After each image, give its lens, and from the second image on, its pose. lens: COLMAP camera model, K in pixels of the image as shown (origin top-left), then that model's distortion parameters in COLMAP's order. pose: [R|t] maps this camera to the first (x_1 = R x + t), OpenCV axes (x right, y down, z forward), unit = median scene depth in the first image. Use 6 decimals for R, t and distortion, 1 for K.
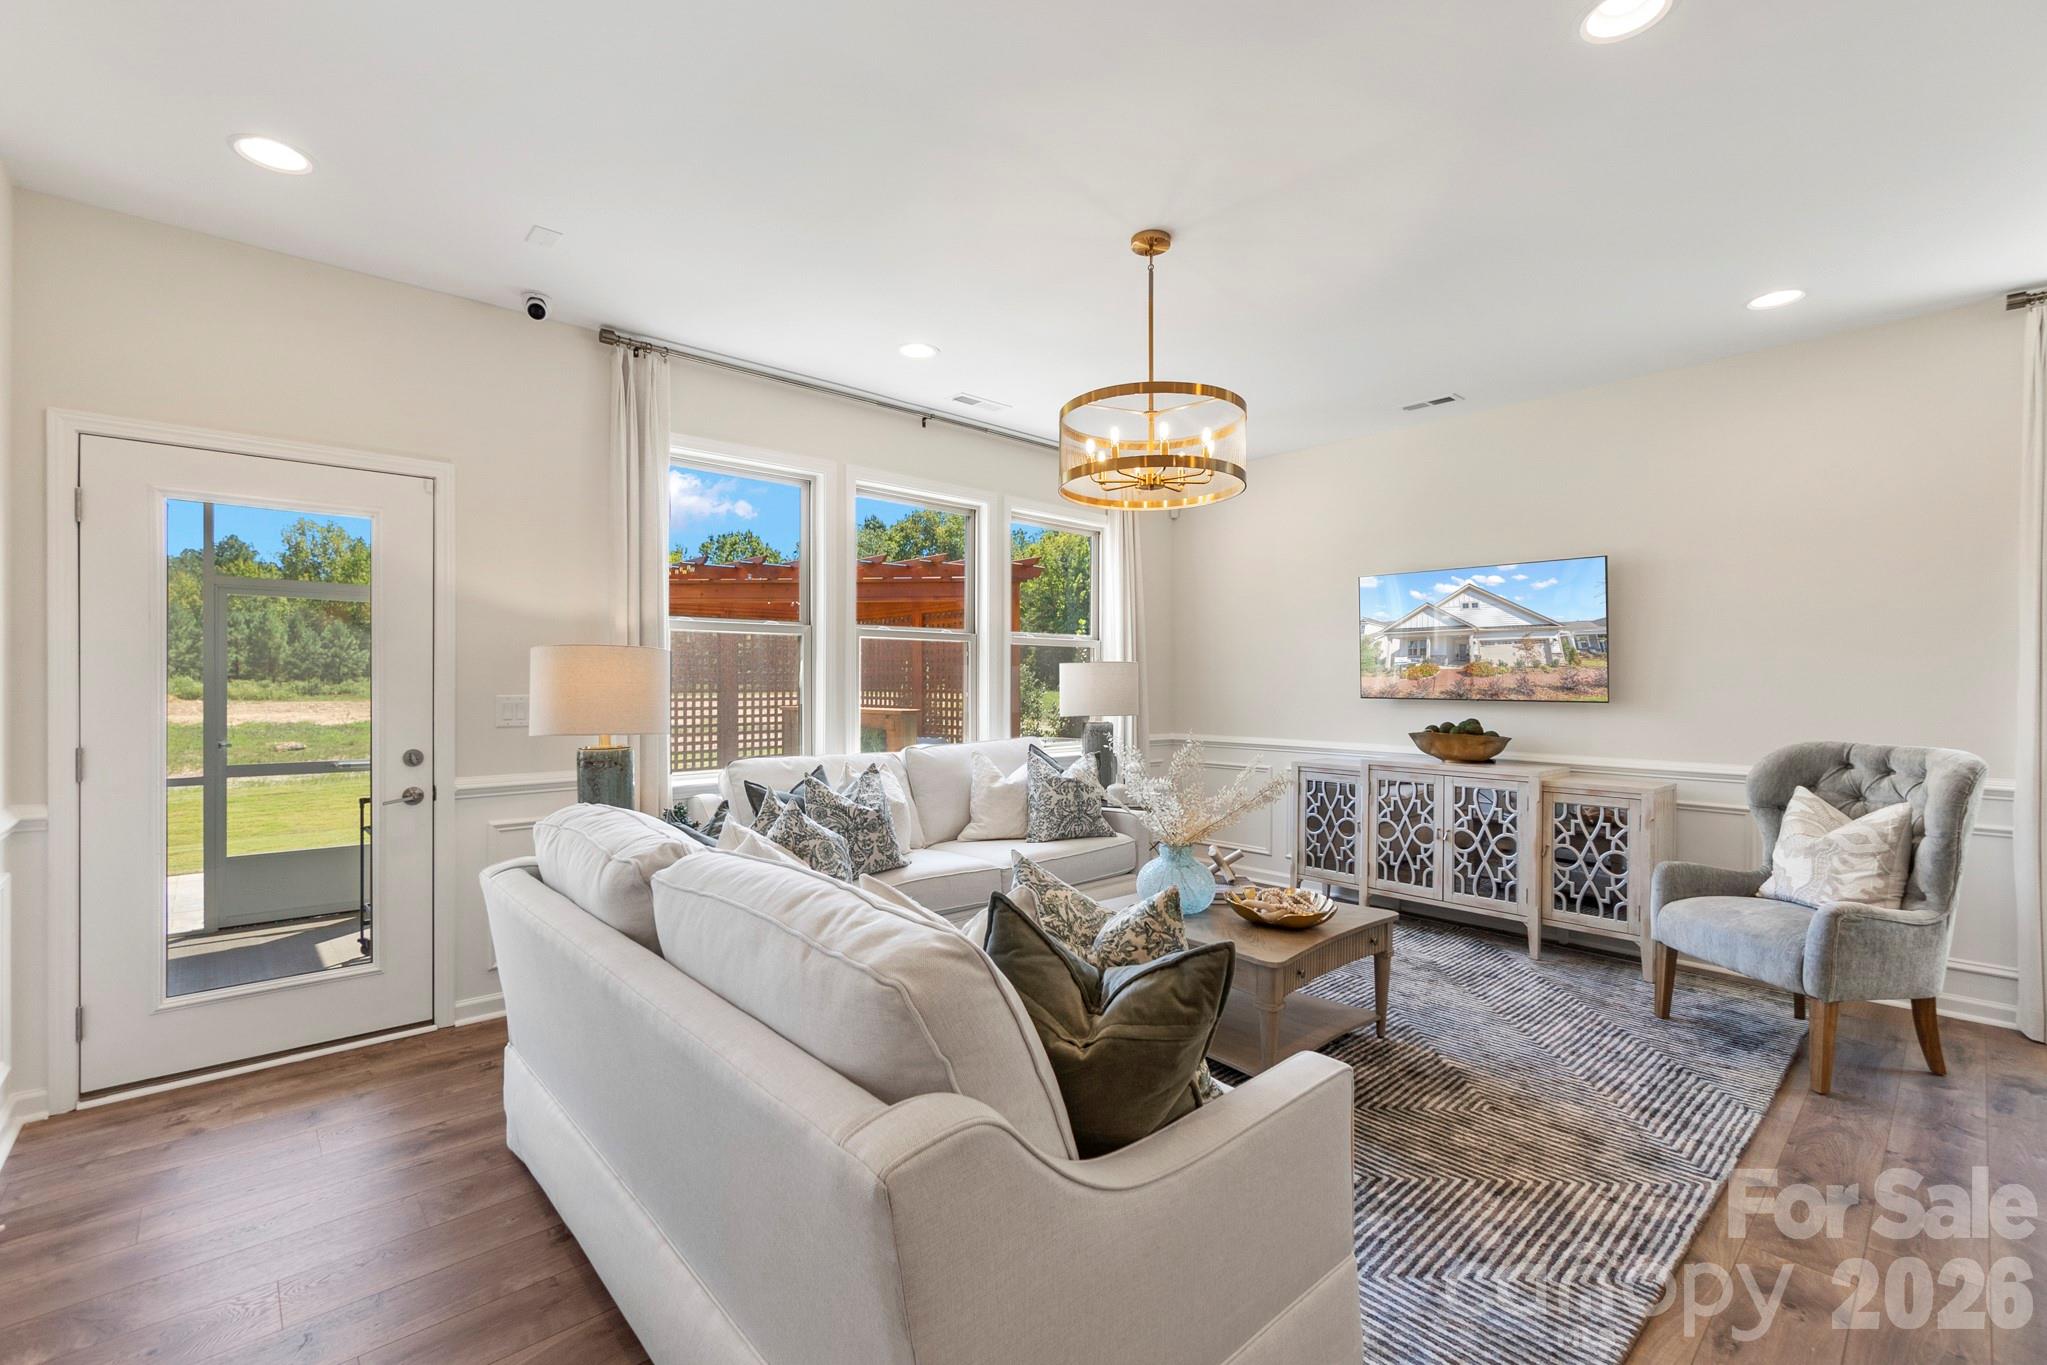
lens RADIAL K [[883.5, 0, 1015.0], [0, 883.5, 678.8], [0, 0, 1]] dist [-0.001271, -0.000133]
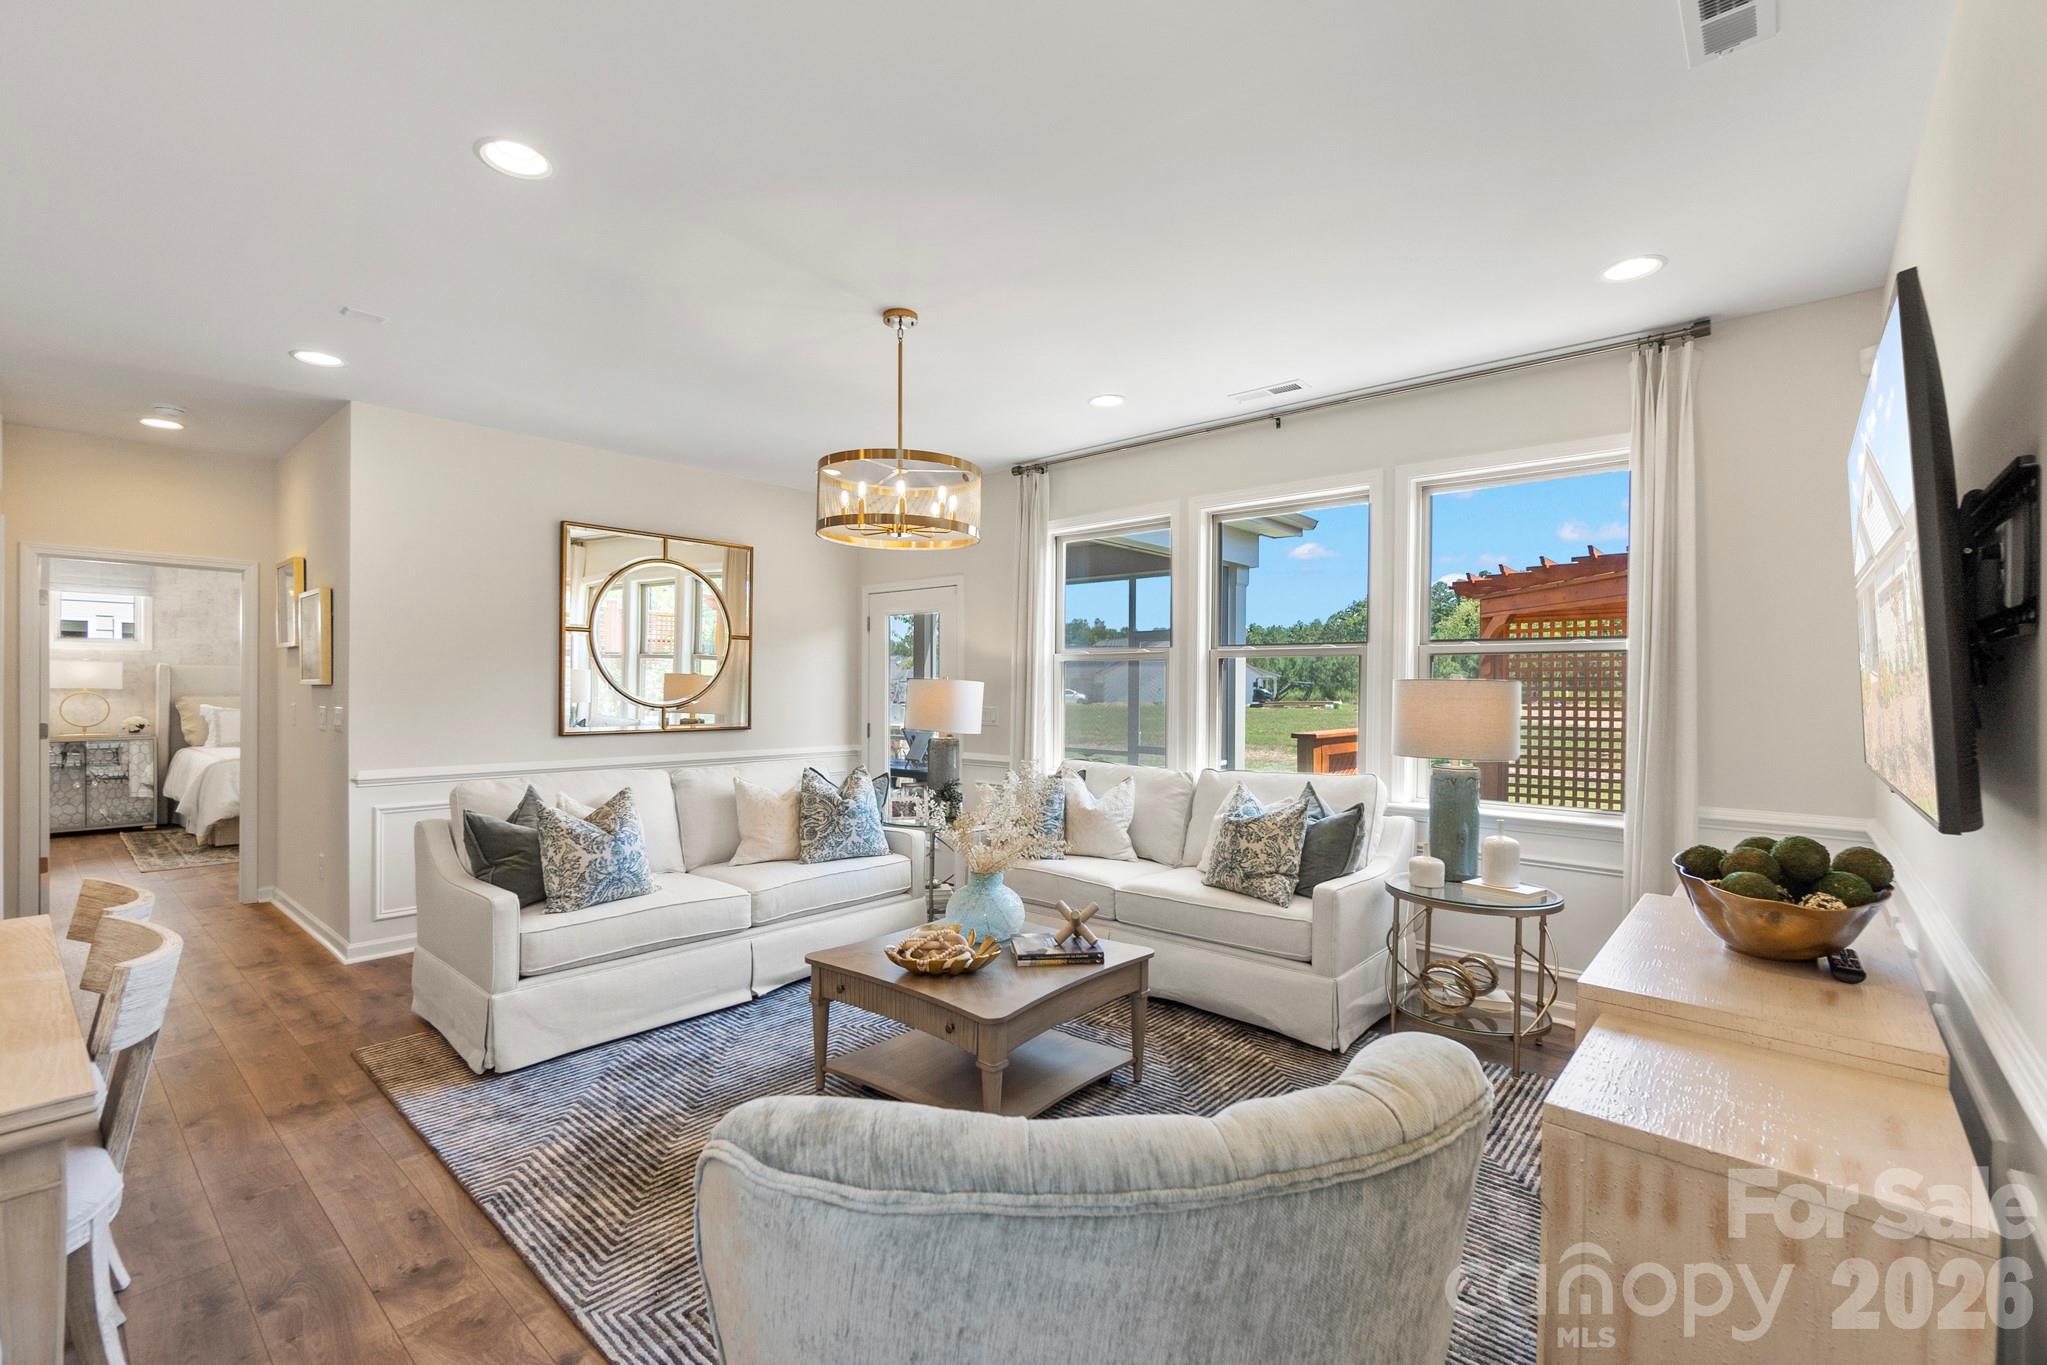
lens RADIAL K [[885.2, 0, 1004.3], [0, 885.2, 685.6], [0, 0, 1]] dist [-0.007165, 0.000352]
pose [[0.110394, -0.000337, -0.993888, 0.854700], [-0.002182, 0.999997, -0.000581, -0.014977], [0.993886, 0.002233, 0.110393, 0.666454]]
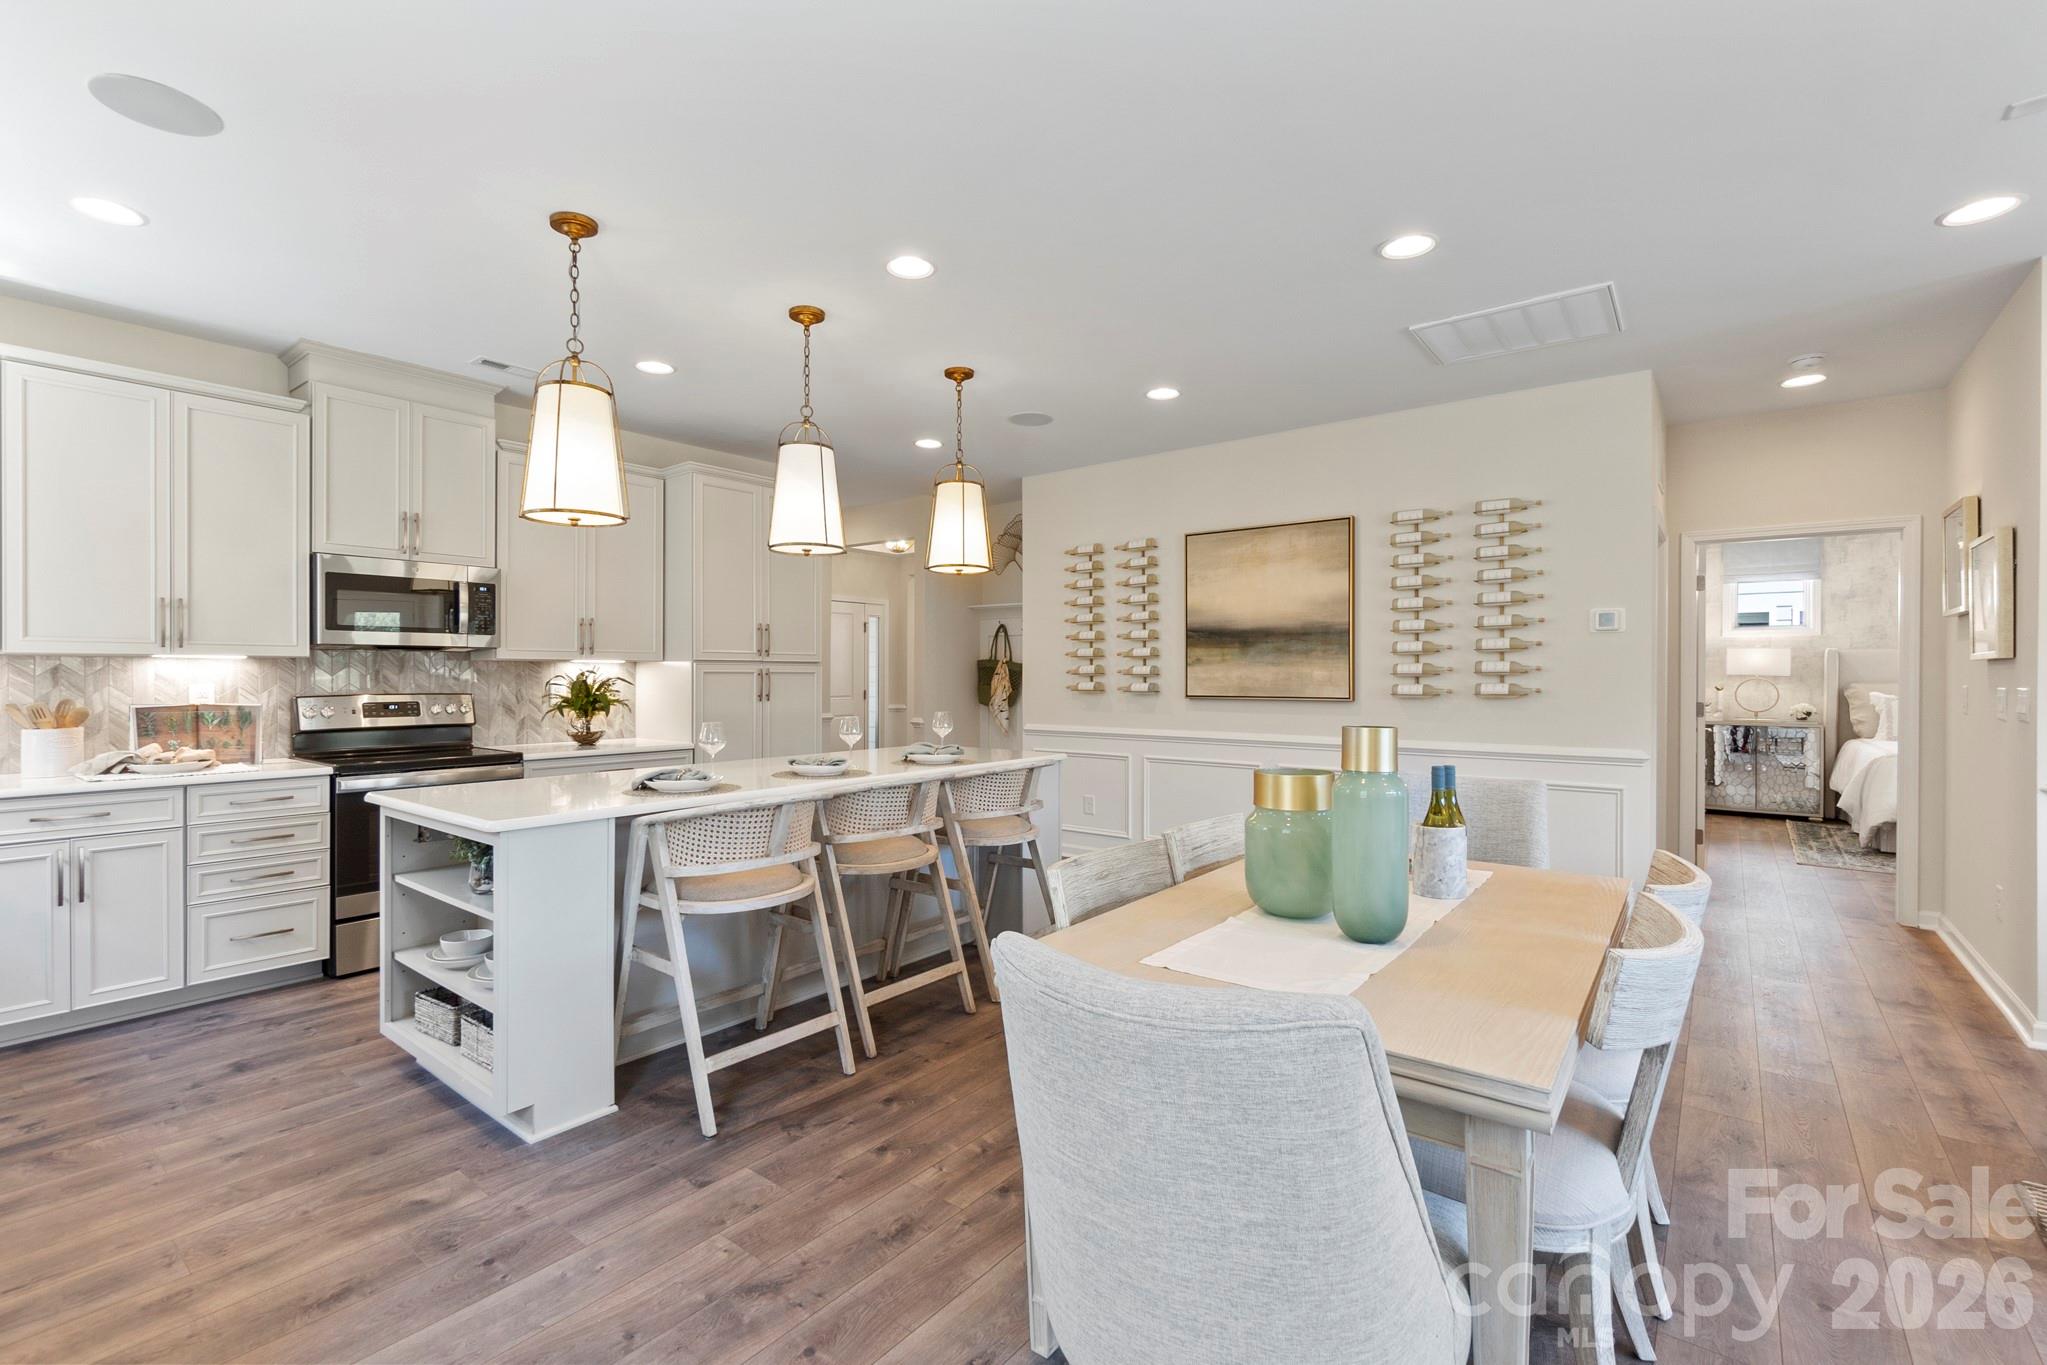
lens RADIAL K [[904.4, 0, 1017.0], [0, 904.4, 681.1], [0, 0, 1]] dist [-0.001436, -0.000525]
pose [[-0.986876, -0.001846, -0.161470, 0.716578], [-0.002294, 0.999994, 0.002583, 0.004280], [0.161464, 0.002920, -0.986874, 0.625375]]
